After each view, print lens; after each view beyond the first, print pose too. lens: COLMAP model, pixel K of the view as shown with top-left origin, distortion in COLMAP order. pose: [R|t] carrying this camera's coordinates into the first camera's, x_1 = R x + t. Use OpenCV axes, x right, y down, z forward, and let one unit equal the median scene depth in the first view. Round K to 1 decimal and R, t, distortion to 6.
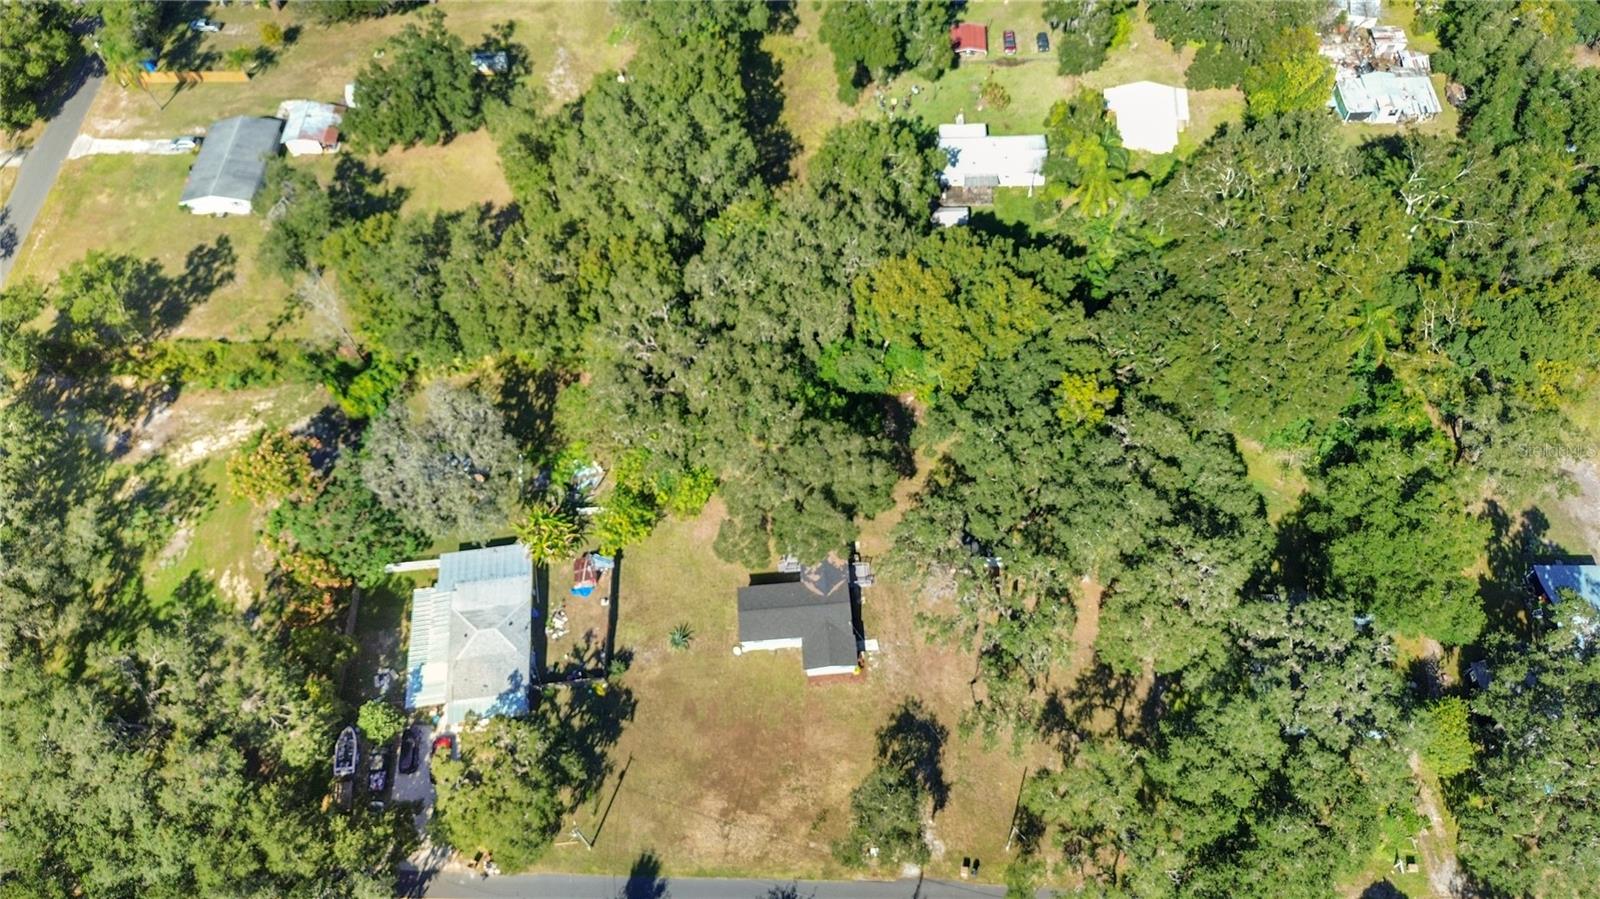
lens RADIAL K [[1149.7, 0, 802.1], [0, 1149.7, 442.9], [0, 0, 1]] dist [0.054106, -0.057637]
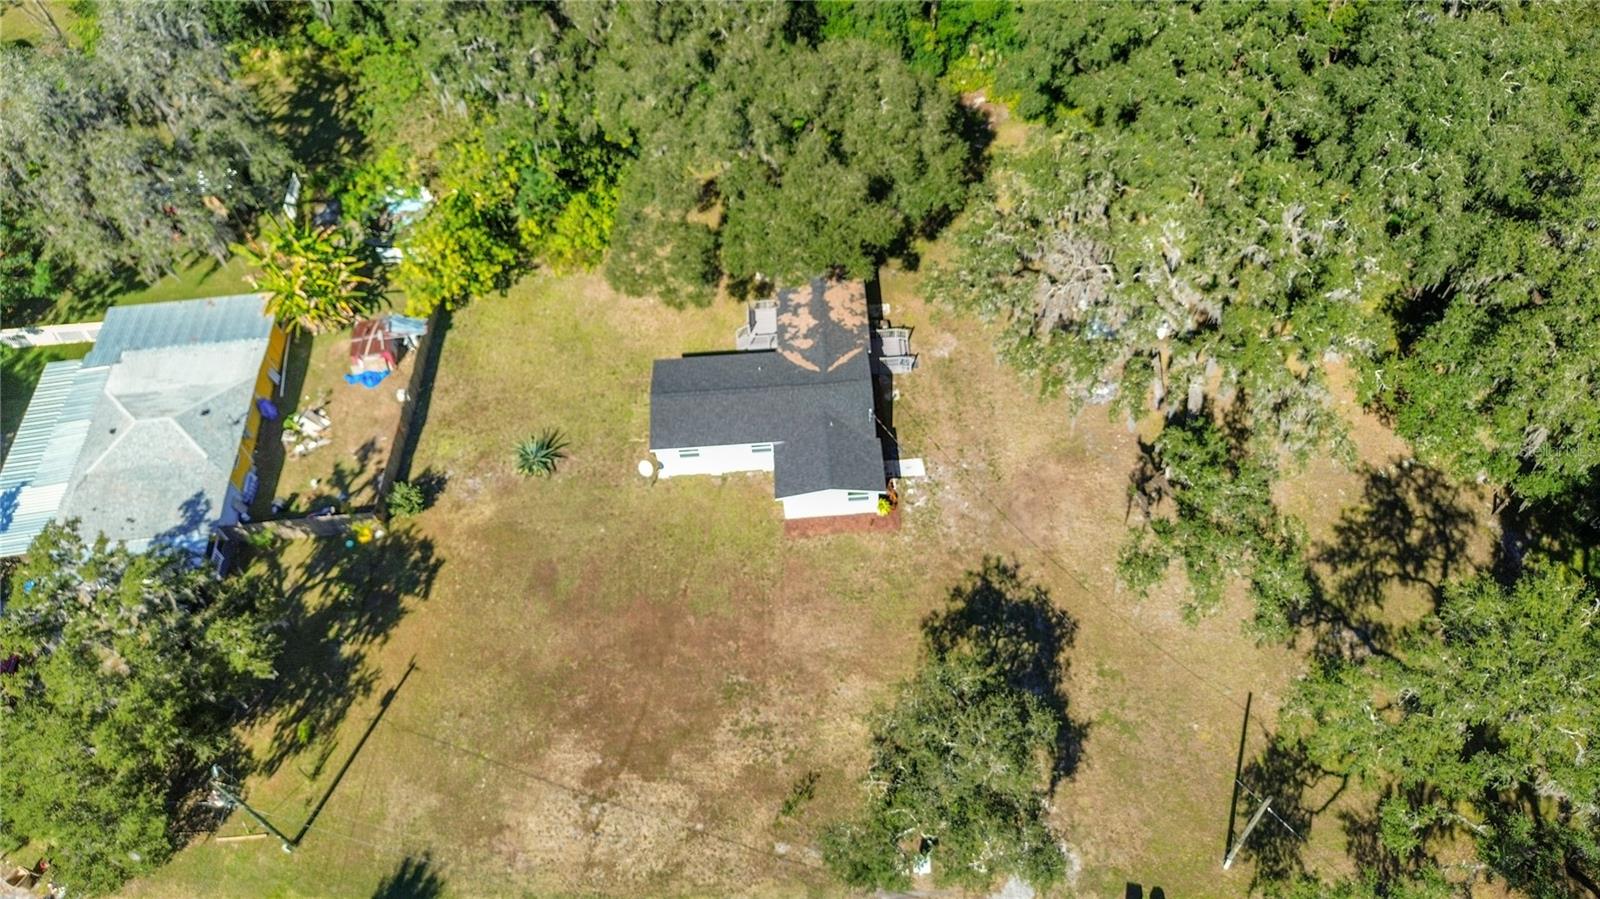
lens RADIAL K [[1149.7, 0, 796.9], [0, 1149.7, 449.4], [0, 0, 1]] dist [0.054106, -0.057637]
pose [[0.999680, 0.015799, -0.019746, 0.019844], [-0.017281, 0.996857, -0.077316, 0.214466], [0.018463, 0.077632, 0.996811, 0.509536]]
